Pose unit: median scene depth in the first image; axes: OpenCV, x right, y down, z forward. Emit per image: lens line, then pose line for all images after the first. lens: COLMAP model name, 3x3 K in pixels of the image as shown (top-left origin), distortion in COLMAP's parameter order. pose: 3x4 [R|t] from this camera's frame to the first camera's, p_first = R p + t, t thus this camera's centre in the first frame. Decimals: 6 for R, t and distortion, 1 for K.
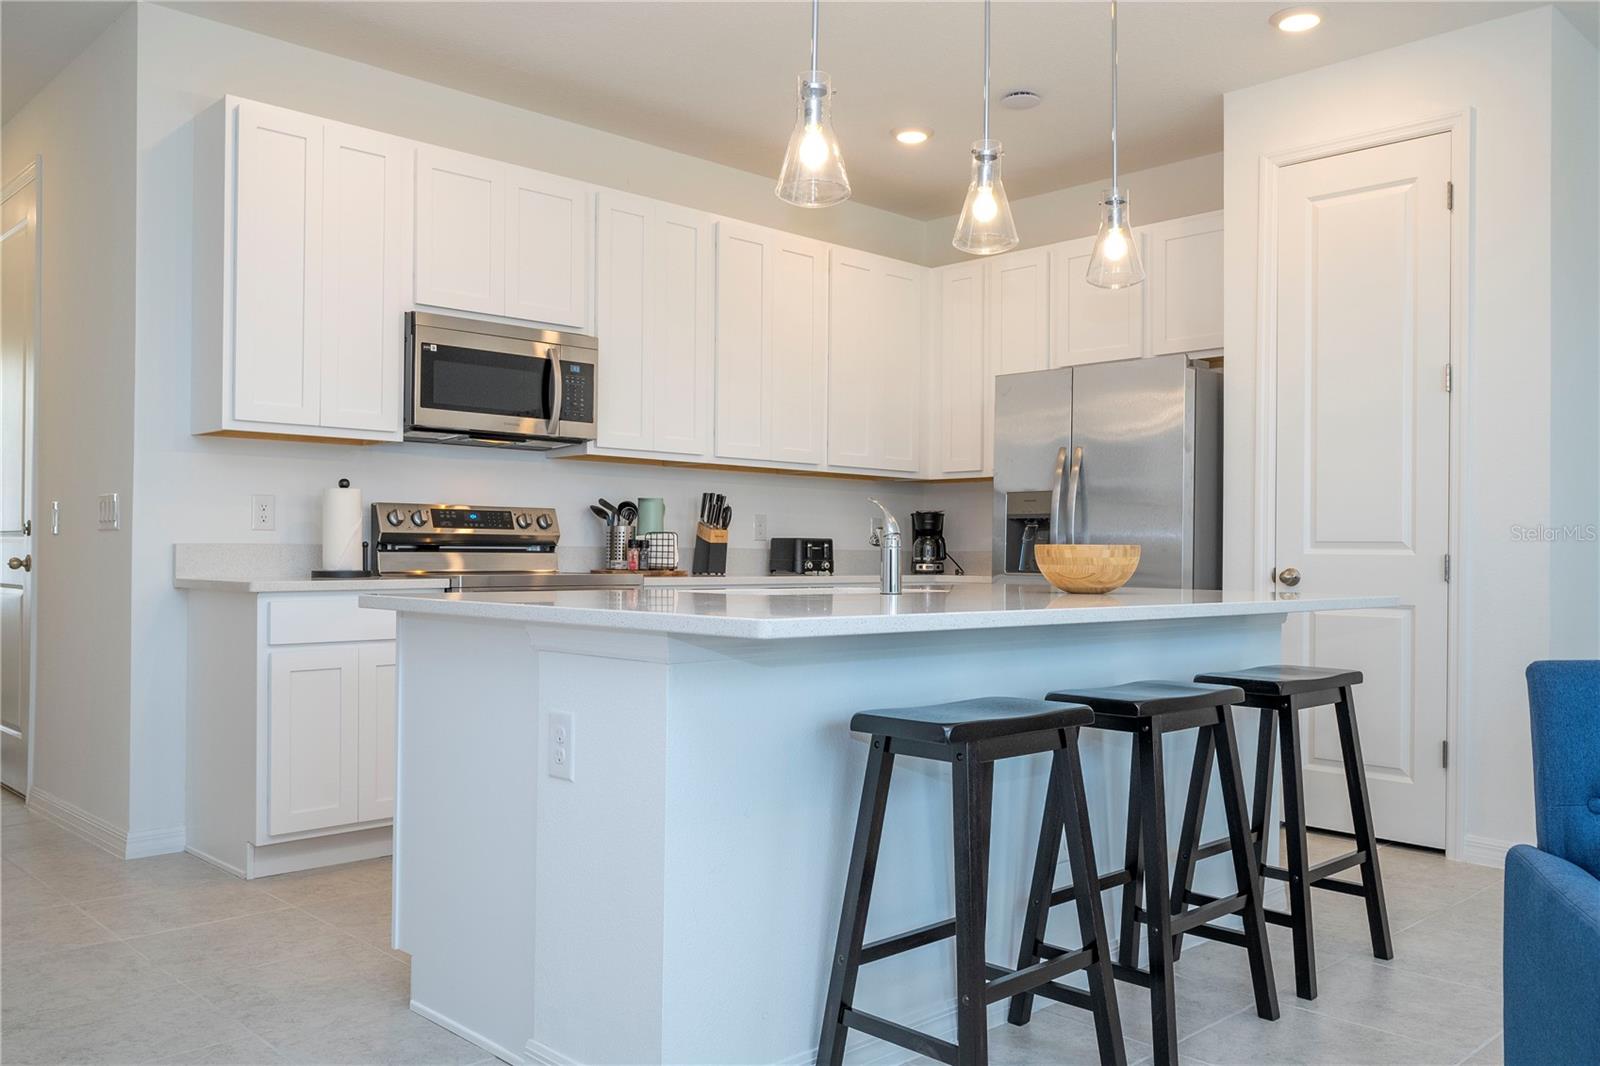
lens RADIAL K [[1269.8, 0, 804.7], [0, 1269.8, 538.6], [0, 0, 1]] dist [0.004057, 0.005142]
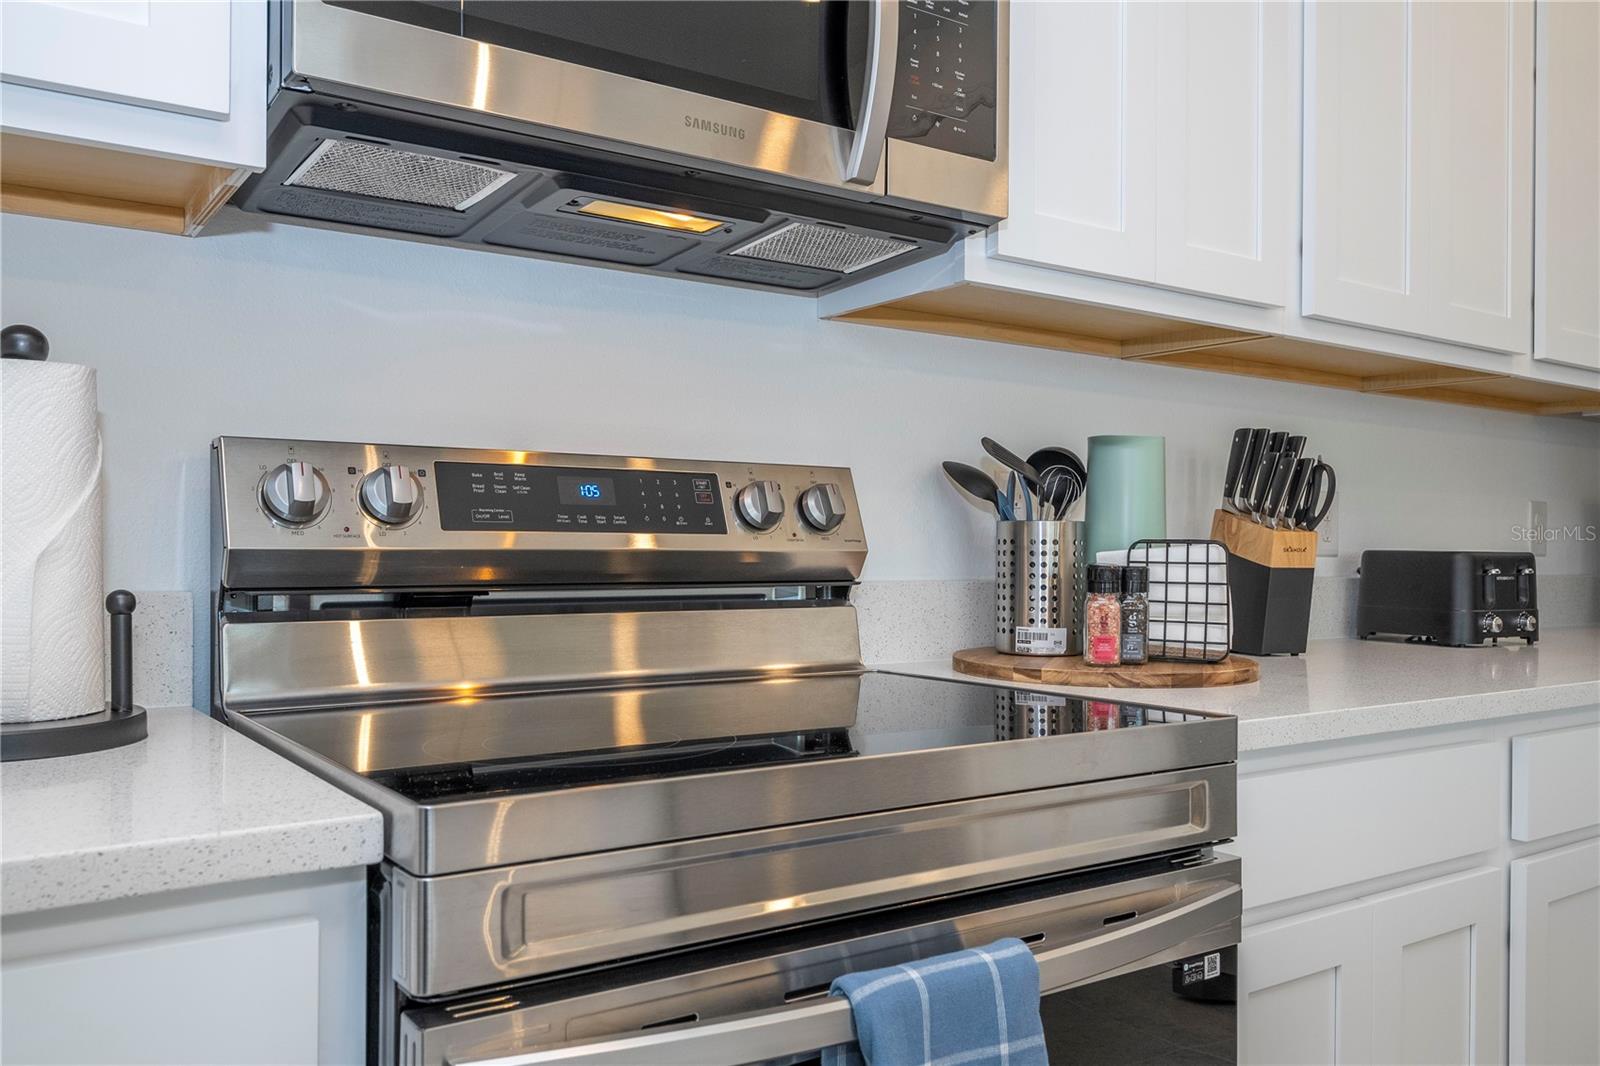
lens RADIAL K [[1269.8, 0, 804.7], [0, 1269.8, 538.6], [0, 0, 1]] dist [0.004057, 0.005142]
pose [[0.987689, -0.001988, -0.156419, -0.181630], [0.002442, 0.999993, 0.002710, -0.007610], [0.156413, -0.003059, 0.987687, 0.784970]]
